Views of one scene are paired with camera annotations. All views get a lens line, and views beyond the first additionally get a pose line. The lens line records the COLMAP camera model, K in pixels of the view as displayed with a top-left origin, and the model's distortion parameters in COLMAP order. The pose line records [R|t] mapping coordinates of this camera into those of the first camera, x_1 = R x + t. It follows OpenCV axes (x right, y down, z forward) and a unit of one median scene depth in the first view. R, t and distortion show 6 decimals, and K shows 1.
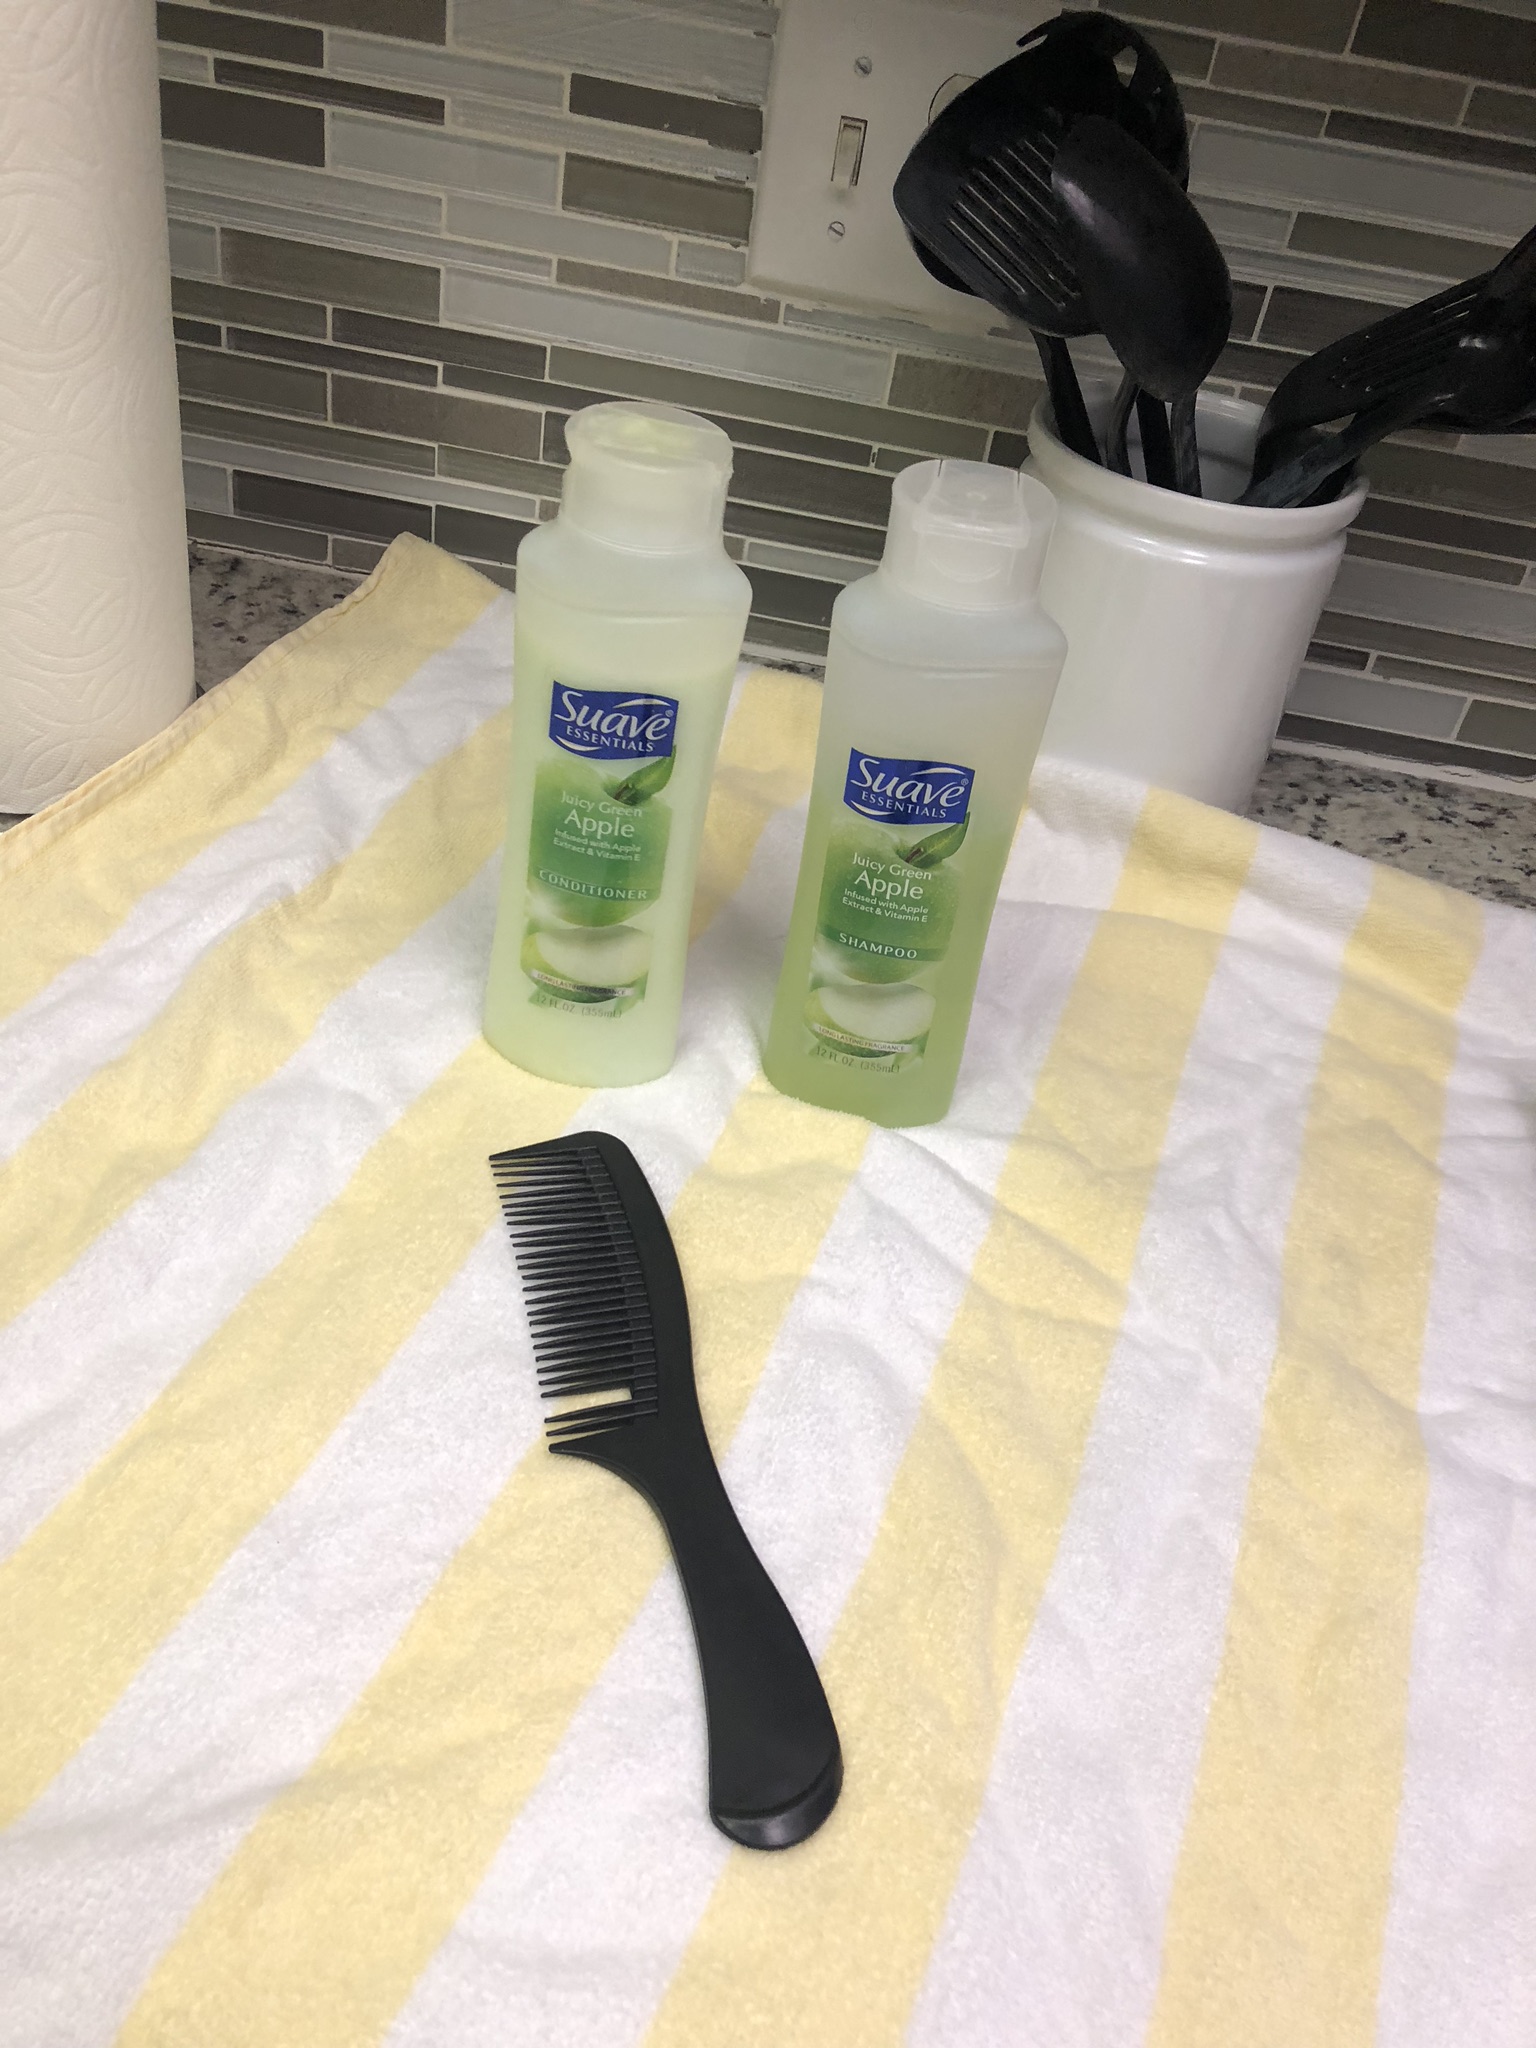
lens RADIAL K [[1670.7, 0, 733.4], [0, 1670.7, 1036.5], [0, 0, 1]] dist [-0.002122, -0.002800]
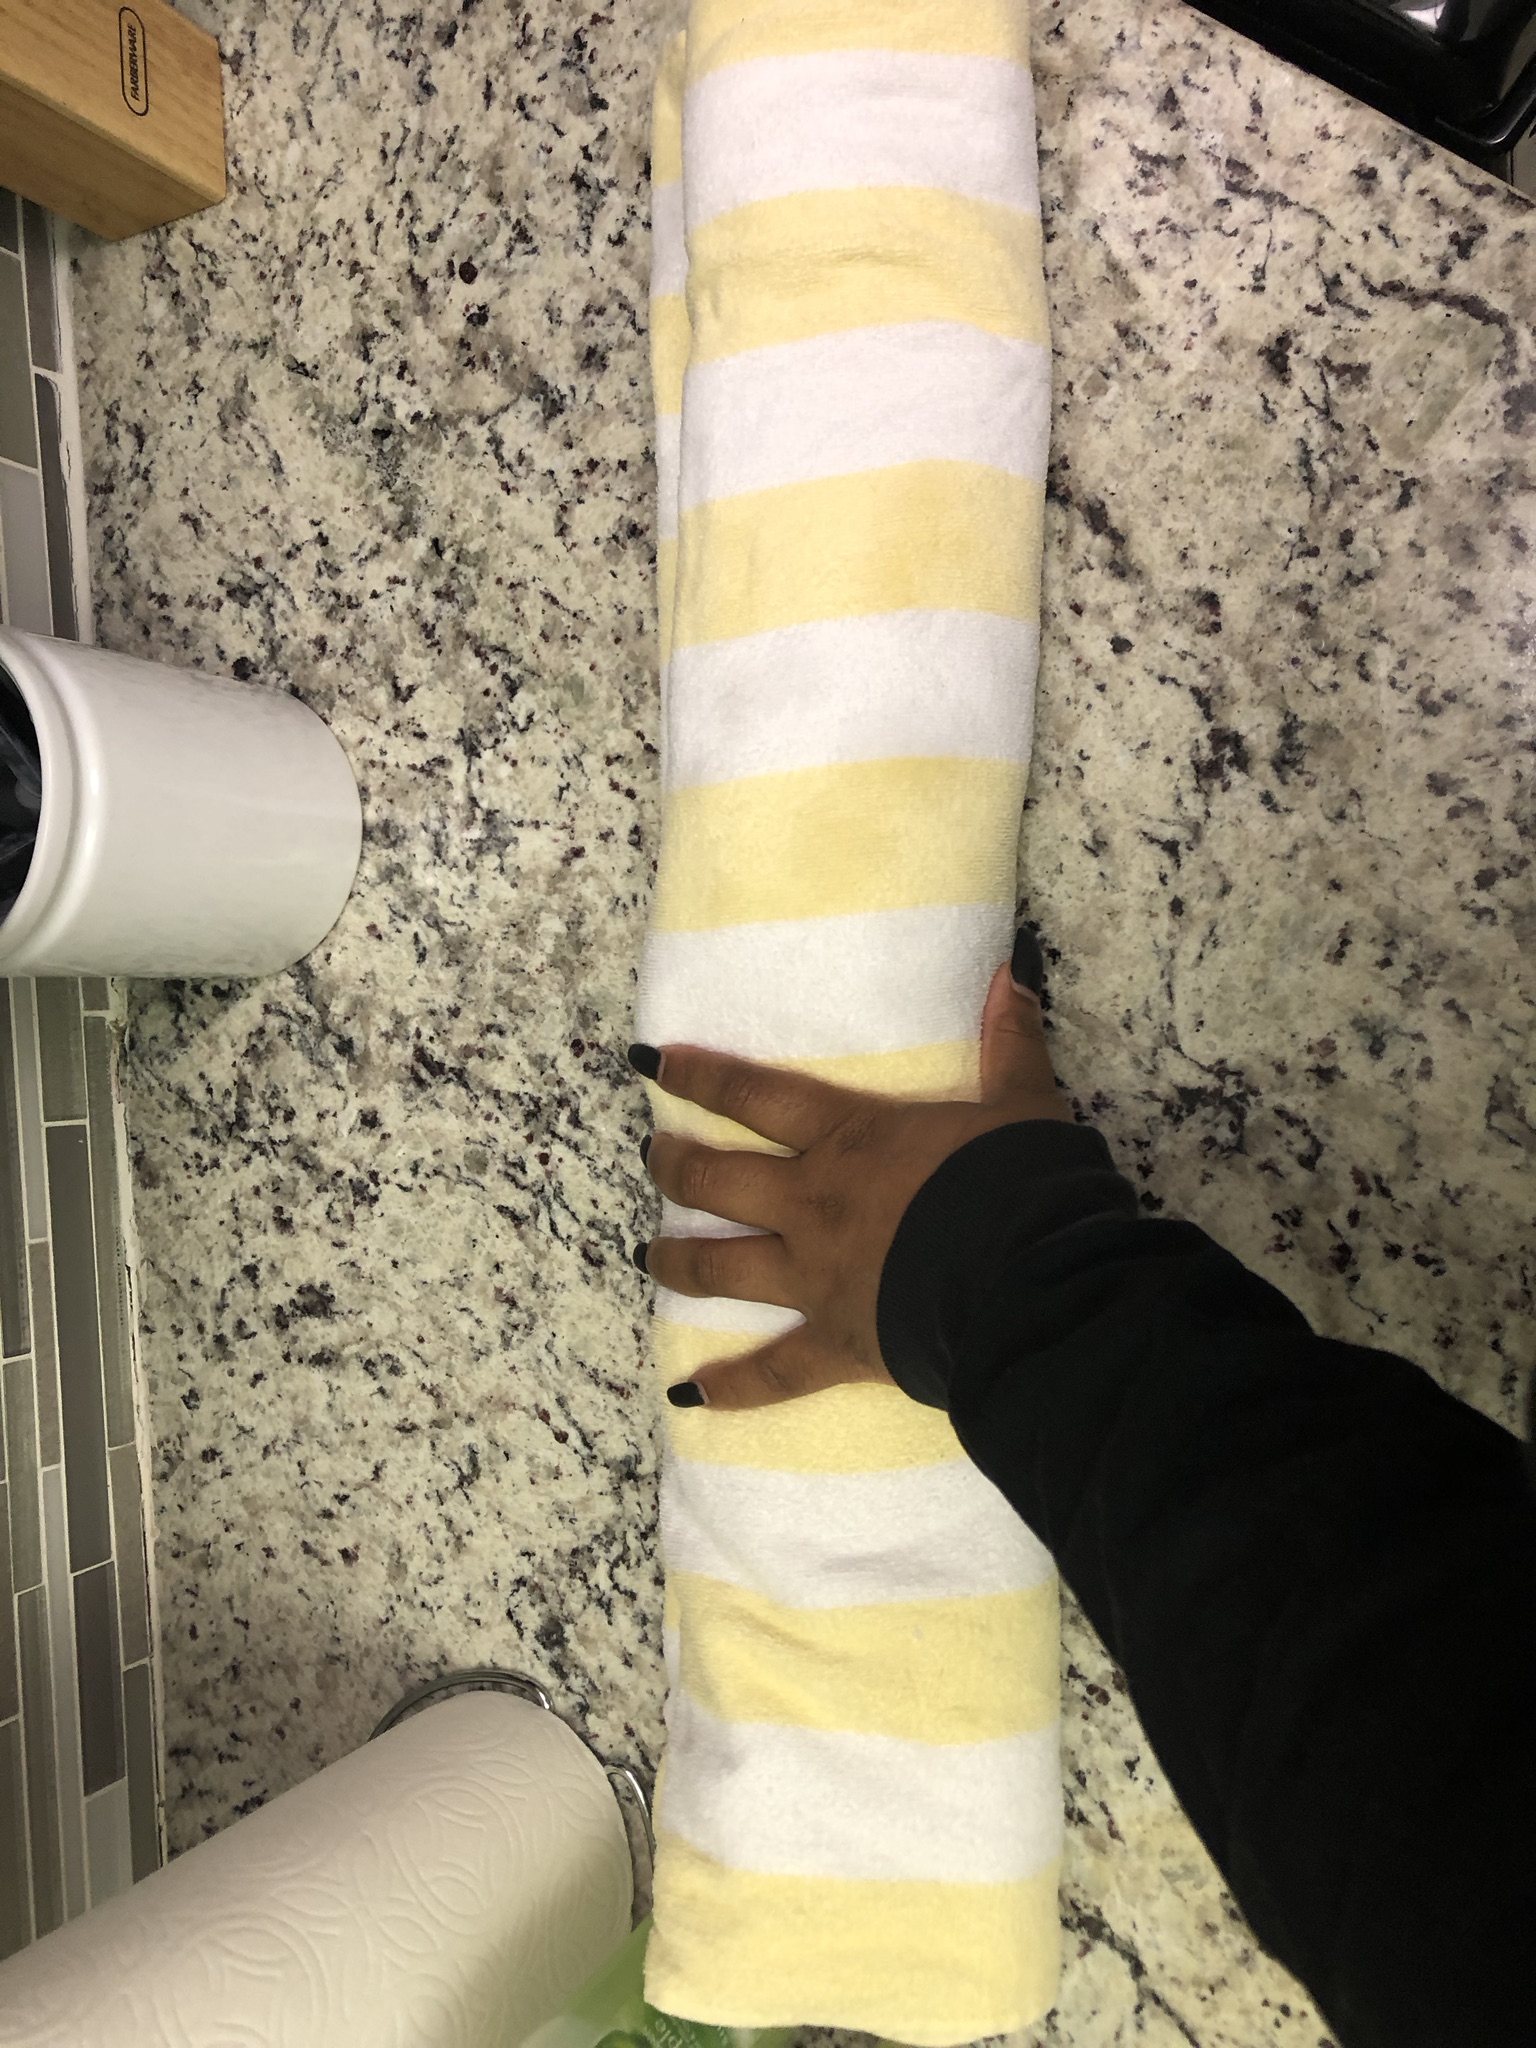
lens RADIAL K [[1670.7, 0, 751.8], [0, 1670.7, 1046.4], [0, 0, 1]] dist [-0.002122, -0.002800]
pose [[-0.242465, -0.968283, -0.060318, 0.074220], [0.875491, -0.245170, 0.416423, -0.312133], [-0.418003, 0.048160, 0.907168, -0.022755]]
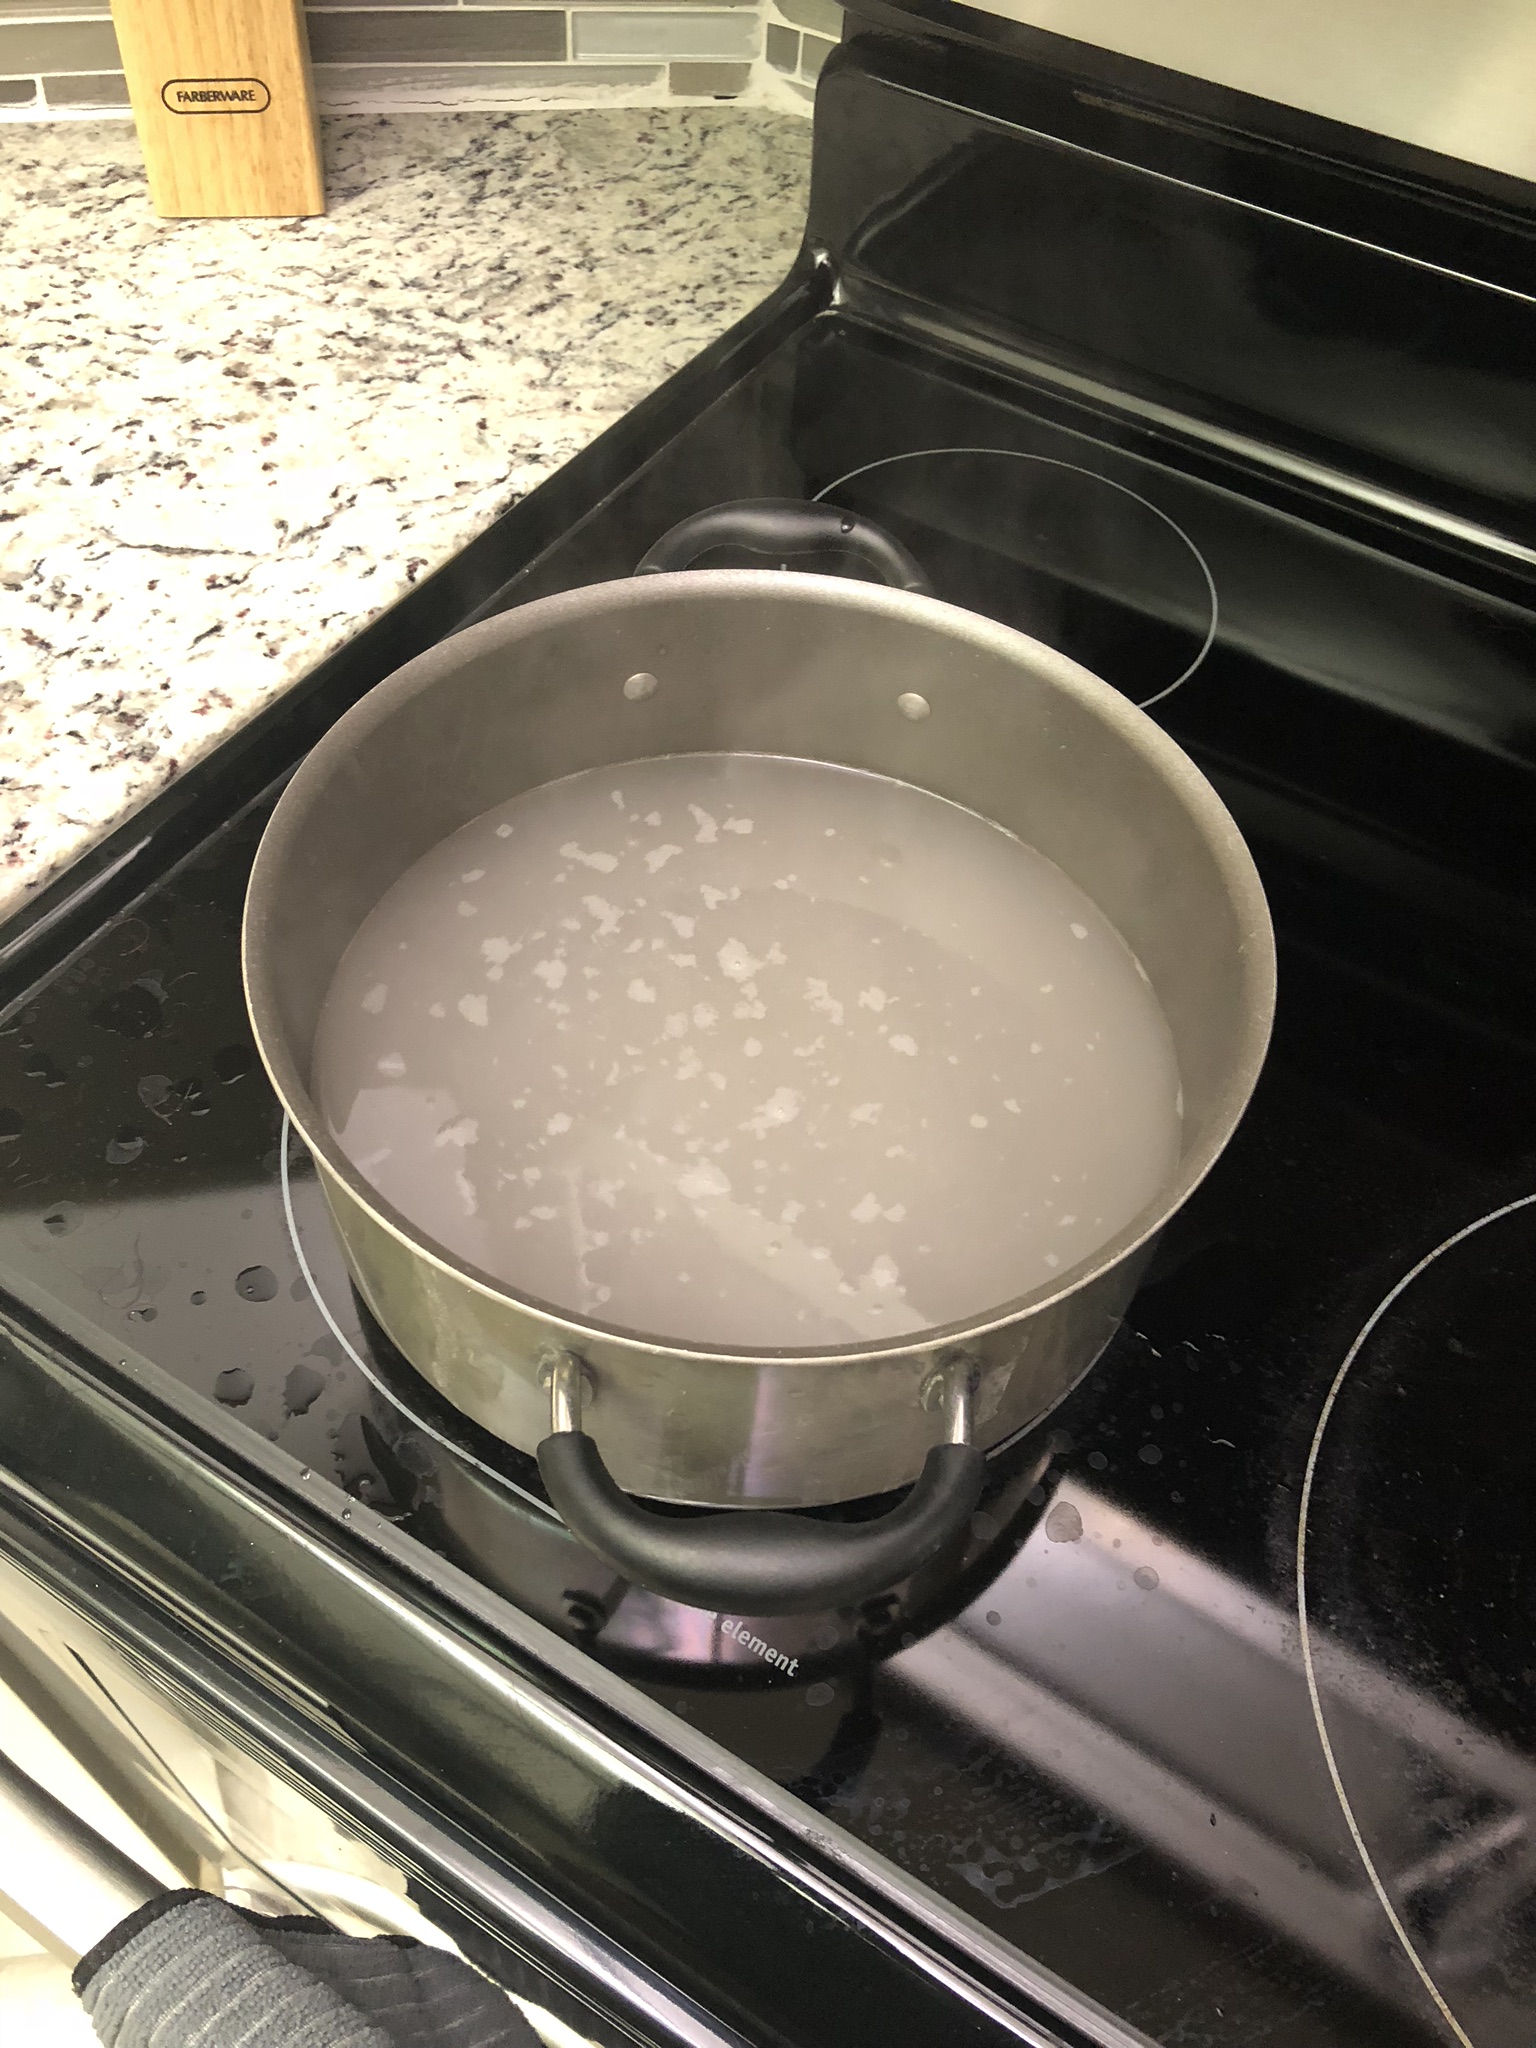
lens RADIAL K [[1670.7, 0, 788.3], [0, 1670.7, 1043.0], [0, 0, 1]] dist [-0.002122, -0.002800]
pose [[0.946031, -0.292571, 0.139379, 0.630812], [0.247062, 0.929436, 0.274062, 0.207170], [-0.209726, -0.224836, 0.951559, -0.140048]]
